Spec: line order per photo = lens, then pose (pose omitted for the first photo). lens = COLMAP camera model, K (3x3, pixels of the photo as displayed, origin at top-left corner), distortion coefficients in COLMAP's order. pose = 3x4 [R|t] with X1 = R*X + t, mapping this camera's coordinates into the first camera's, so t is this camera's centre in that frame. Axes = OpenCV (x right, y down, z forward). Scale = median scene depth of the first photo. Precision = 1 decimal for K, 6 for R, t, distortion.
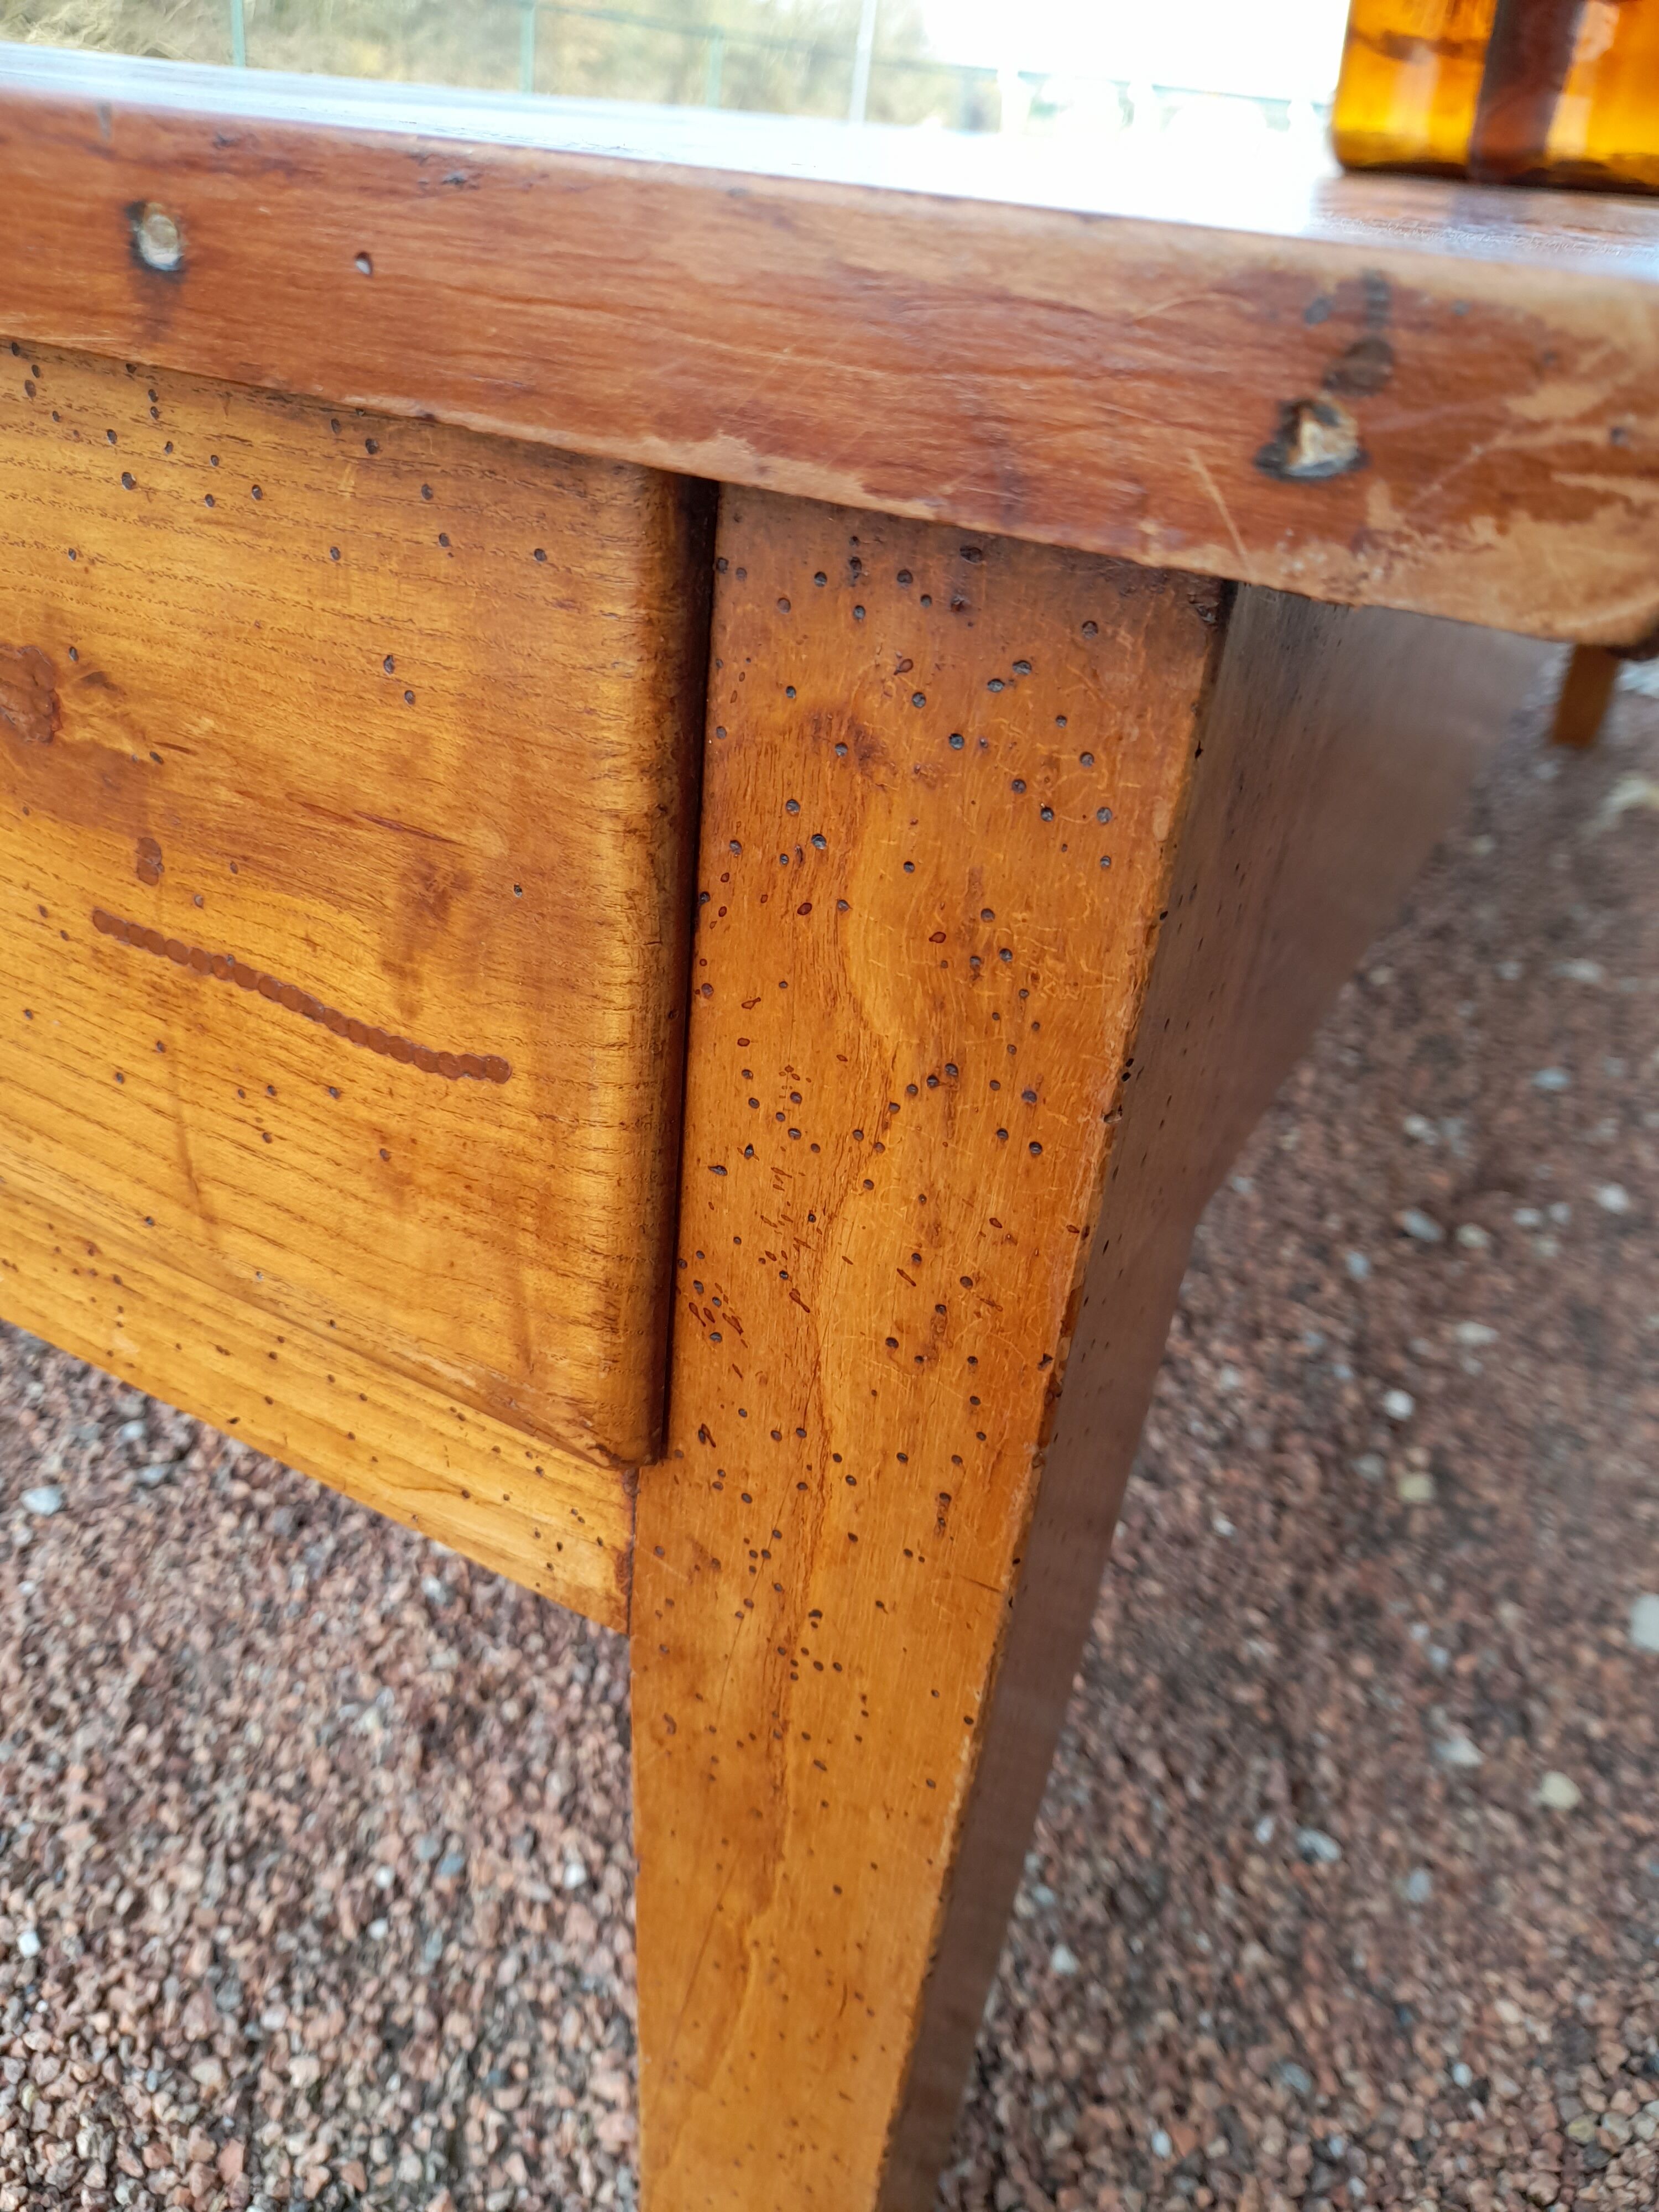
lens RADIAL K [[1657.4, 0, 823.0], [0, 1657.4, 1098.3], [0, 0, 1]] dist [0.012638, -0.010858]
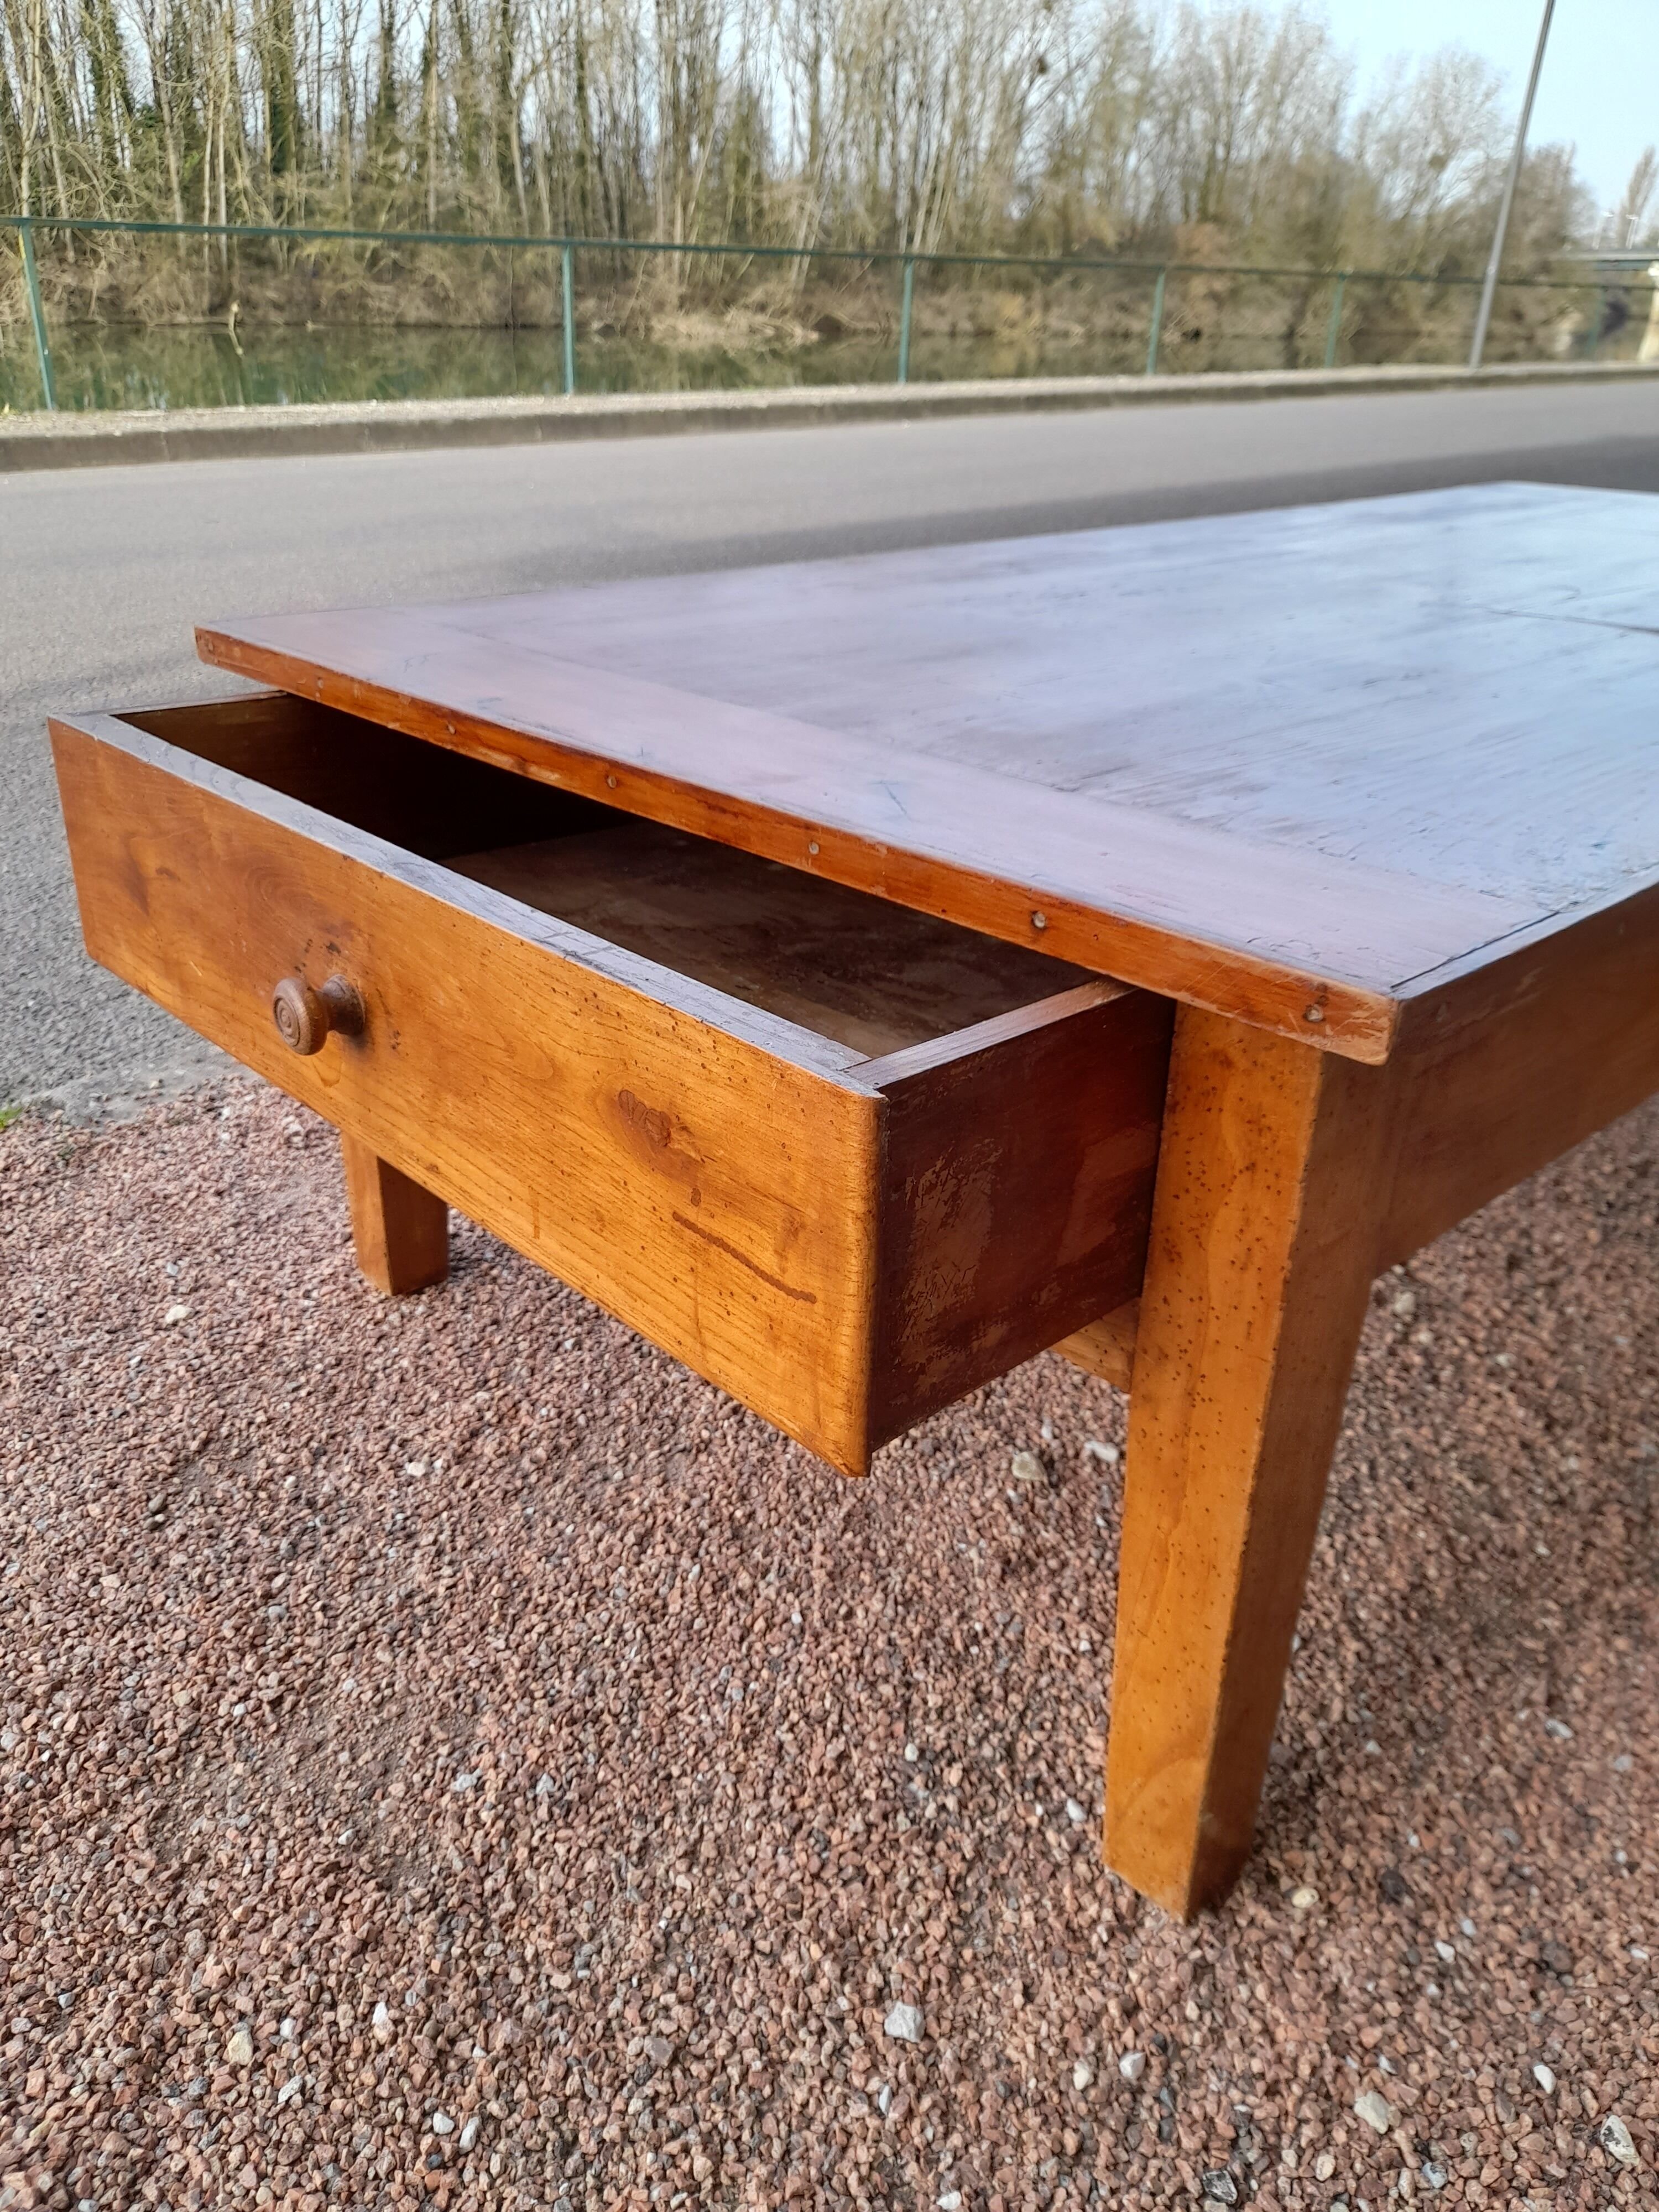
lens RADIAL K [[1657.4, 0, 823.0], [0, 1657.4, 1098.3], [0, 0, 1]] dist [0.012638, -0.010858]
pose [[0.943294, 0.072495, -0.323946, 0.110631], [-0.106832, 0.990243, -0.089479, 0.077861], [0.314298, 0.119013, 0.941835, -0.766853]]
